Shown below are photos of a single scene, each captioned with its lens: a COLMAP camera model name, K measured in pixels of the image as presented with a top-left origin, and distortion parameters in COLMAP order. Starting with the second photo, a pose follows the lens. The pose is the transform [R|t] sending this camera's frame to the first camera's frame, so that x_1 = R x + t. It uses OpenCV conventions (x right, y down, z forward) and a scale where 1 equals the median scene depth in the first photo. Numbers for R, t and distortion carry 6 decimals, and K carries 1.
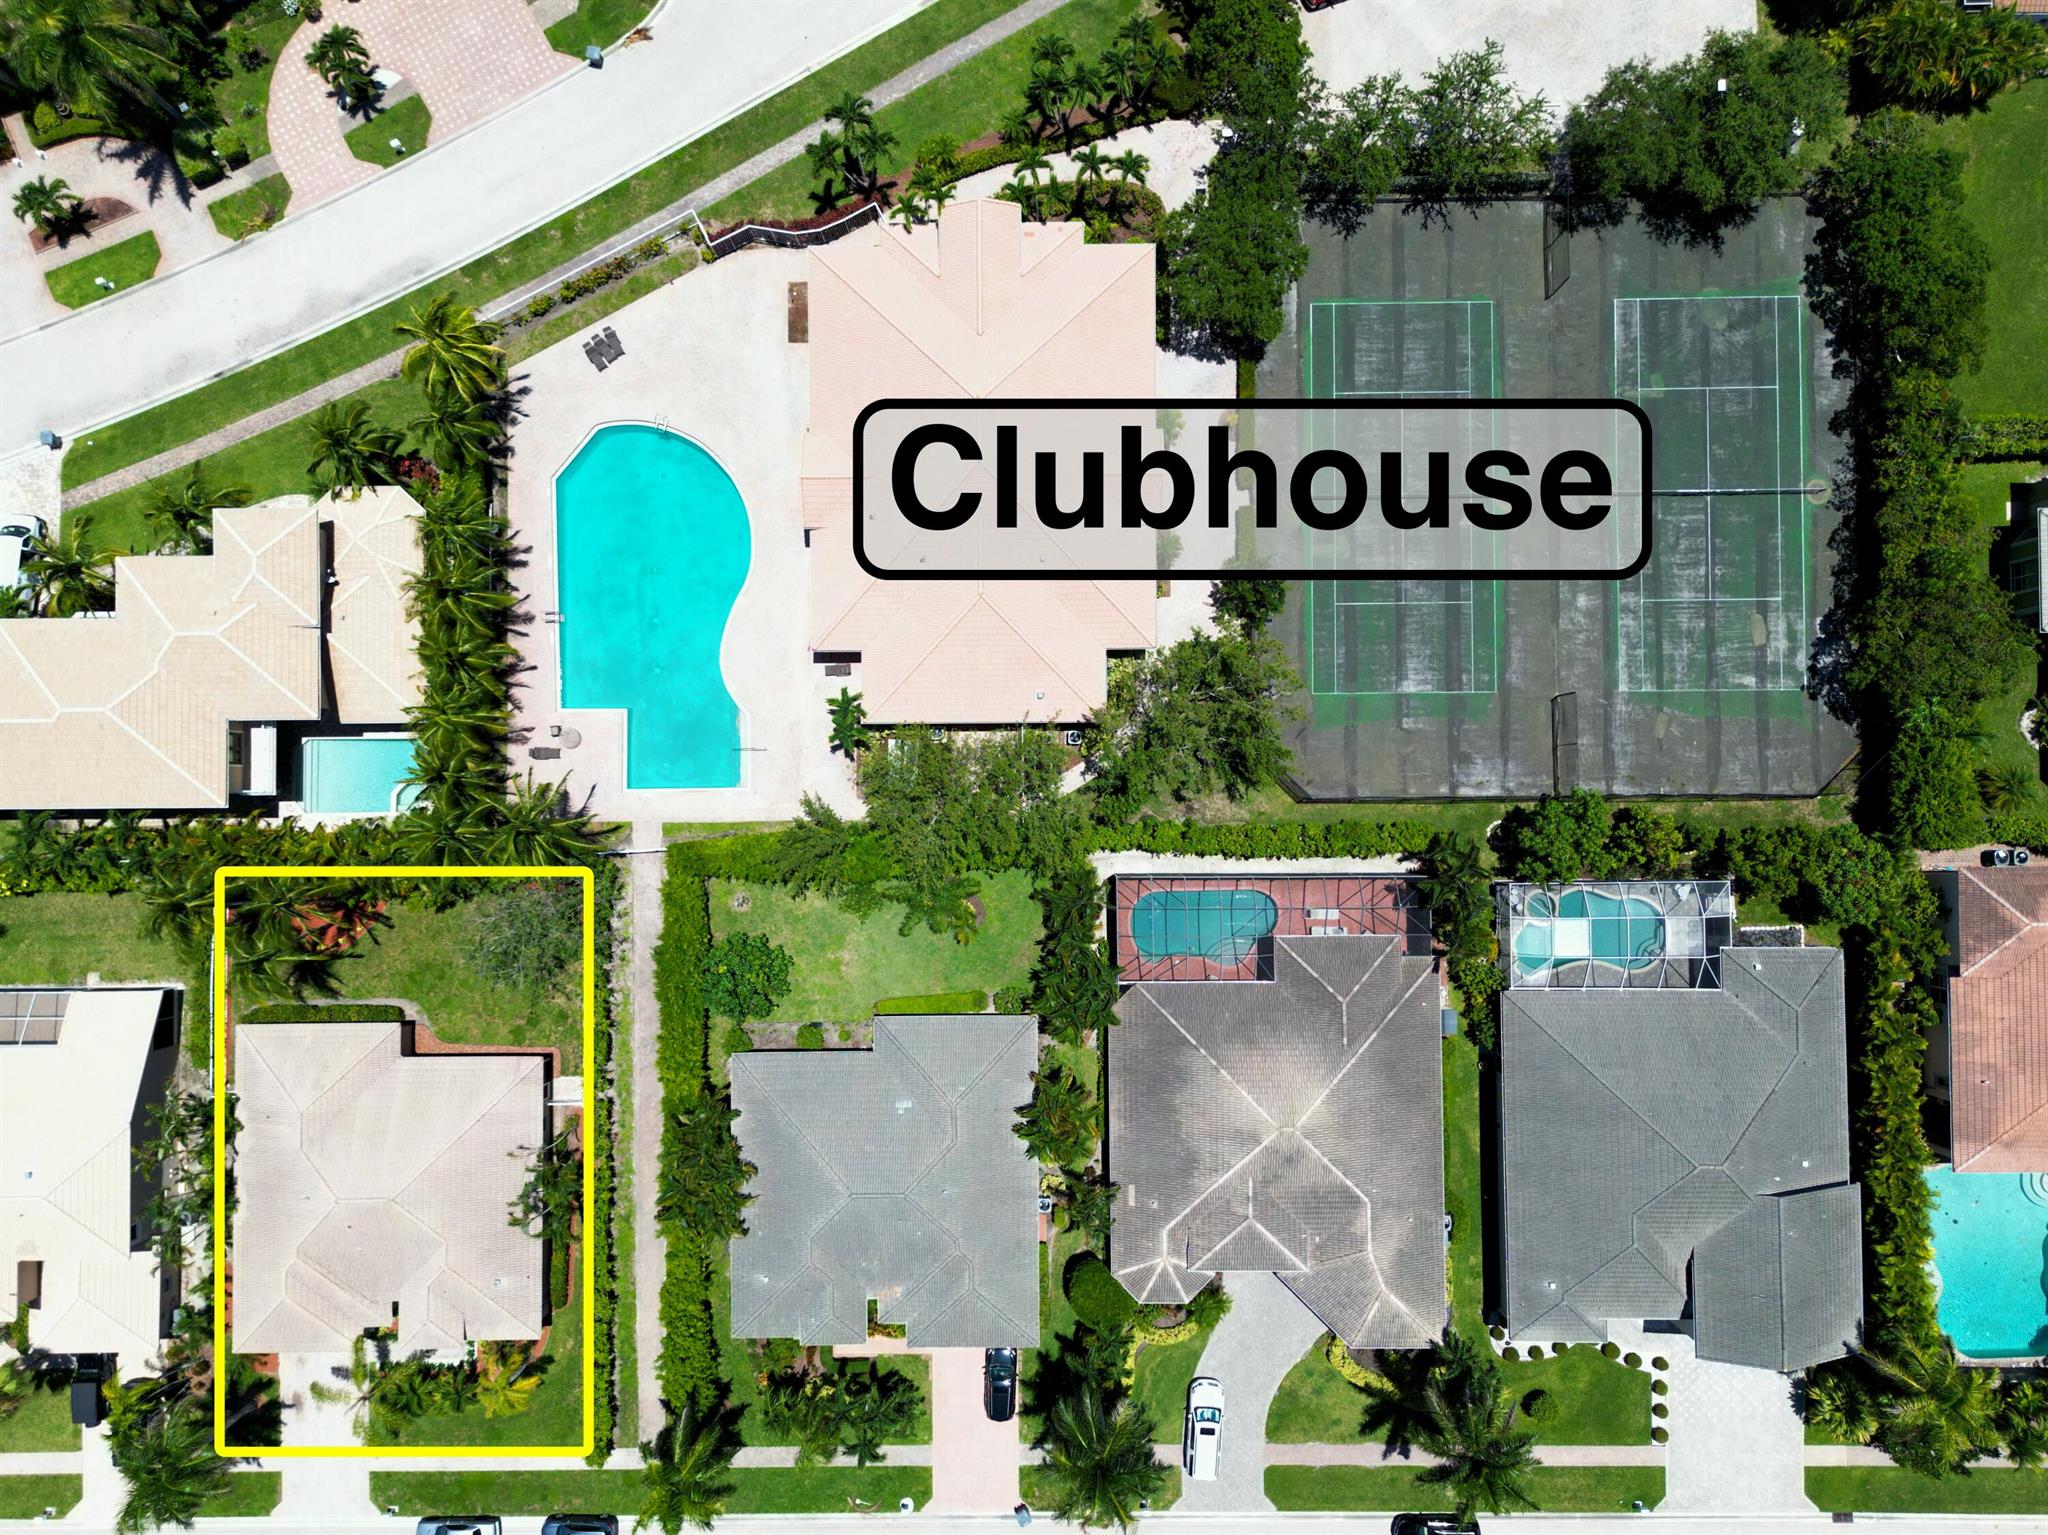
lens RADIAL K [[1420.1, 0, 1024.0], [0, 1420.1, 767.5], [0, 0, 1]] dist [0.054653, -0.073735]
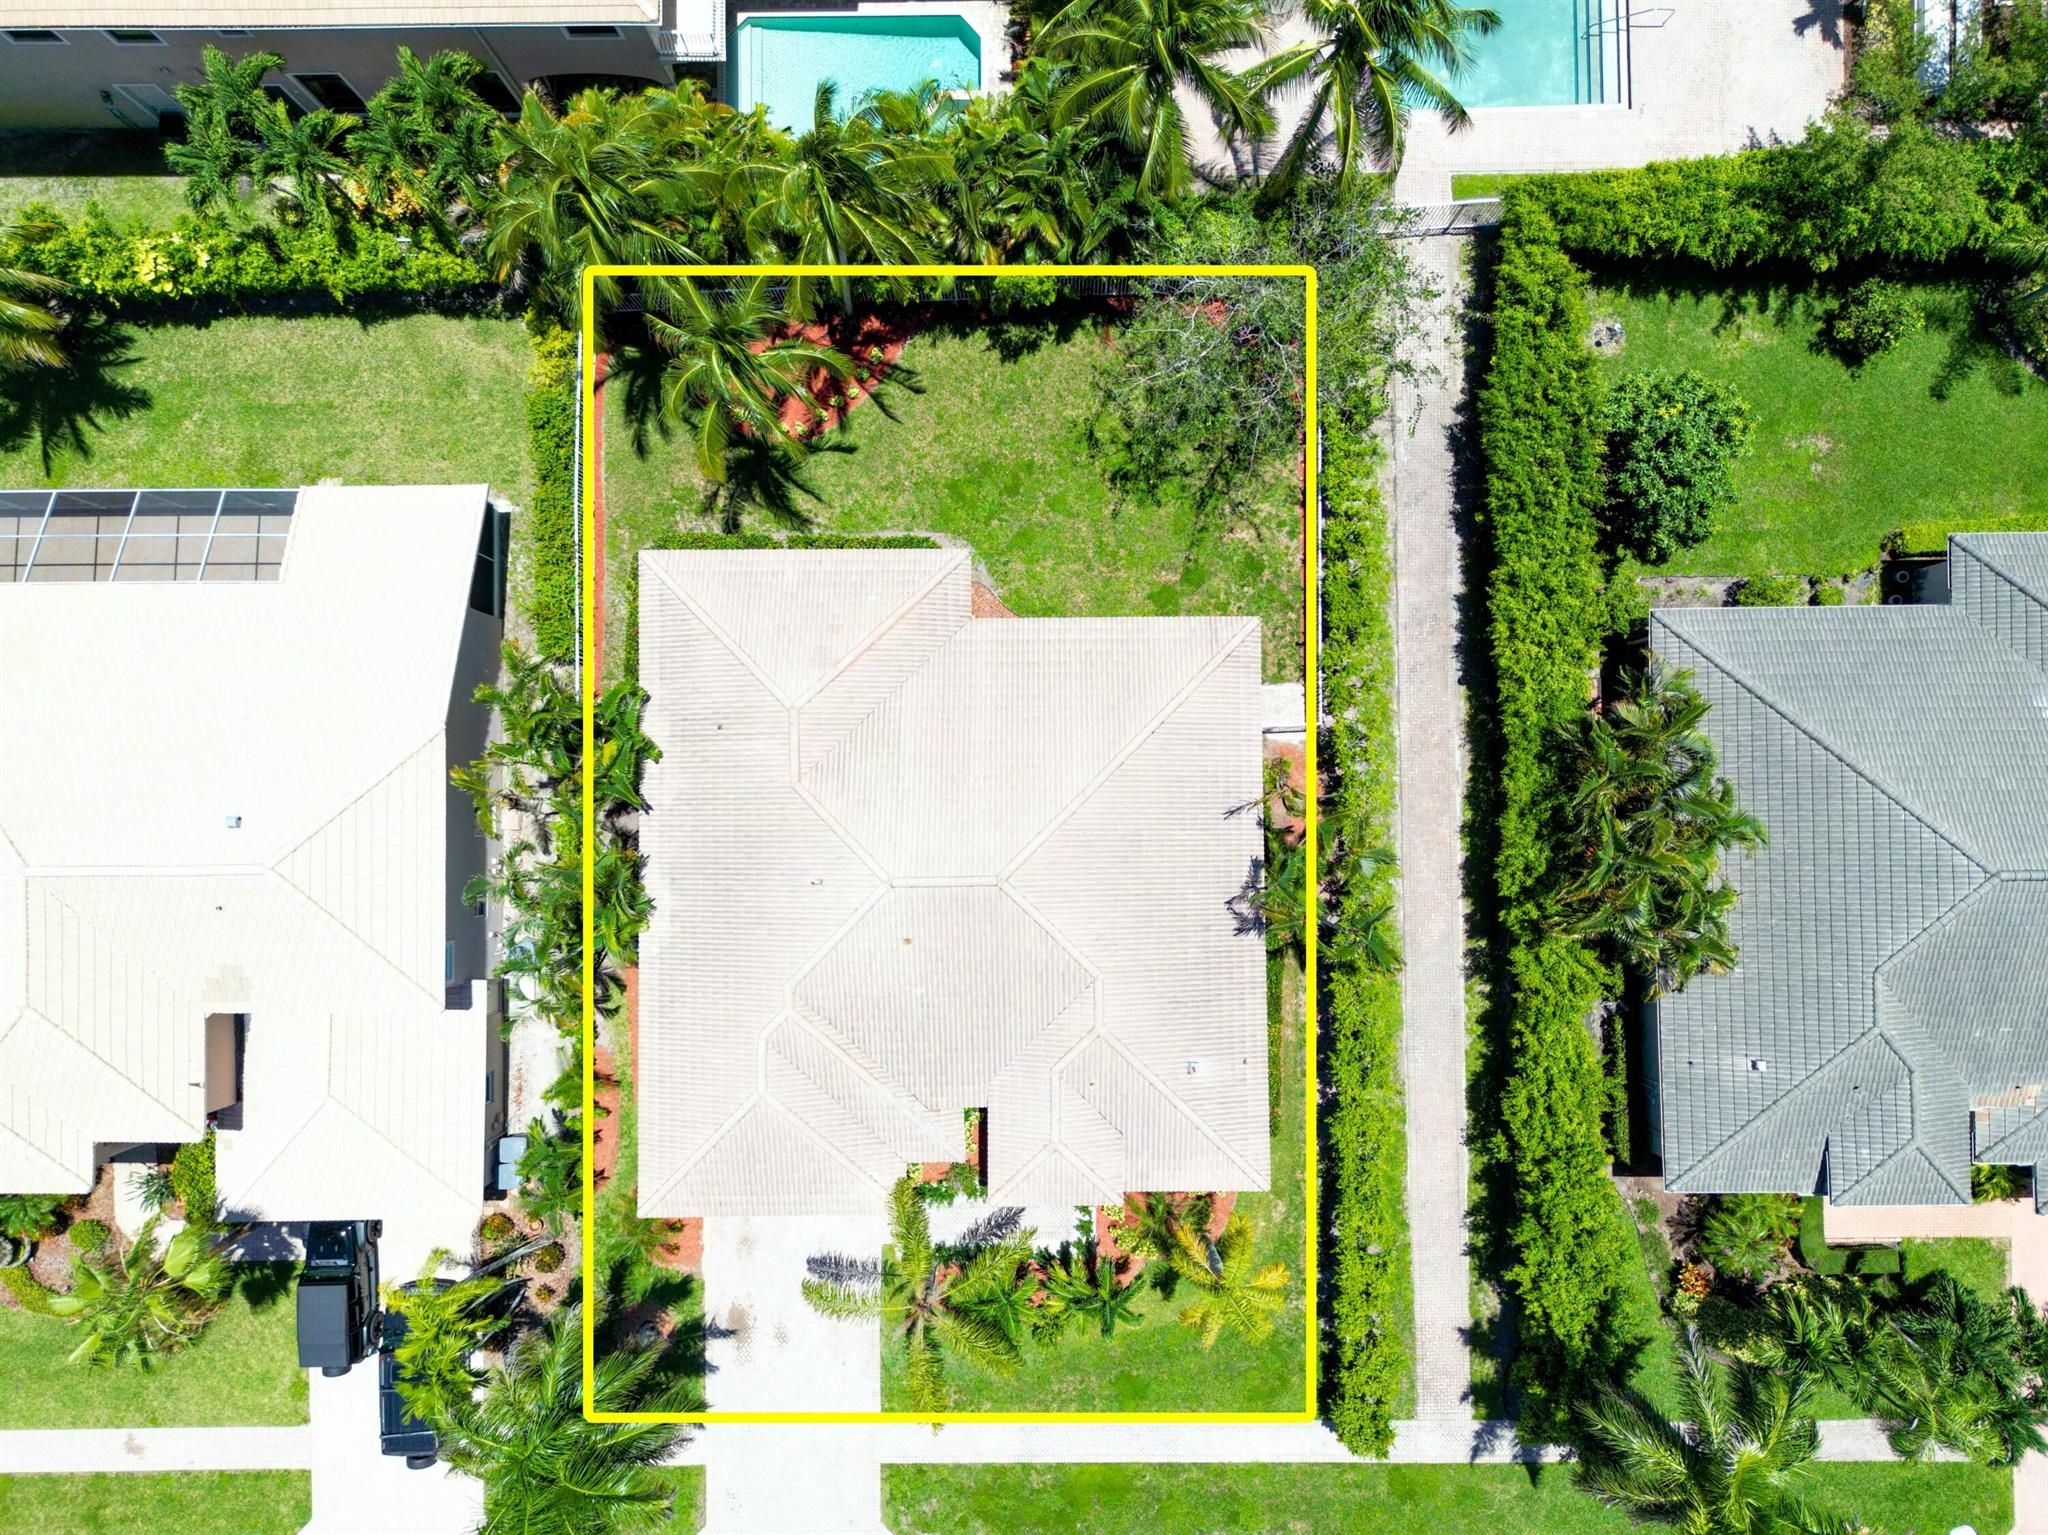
lens RADIAL K [[1444.6, 0, 1024.0], [0, 1444.6, 767.5], [0, 0, 1]] dist [0.060688, -0.125468]
pose [[0.999886, -0.002434, -0.014919, -0.400257], [0.002411, 0.999996, -0.001556, 0.248505], [0.014923, 0.001520, 0.999887, 0.491632]]
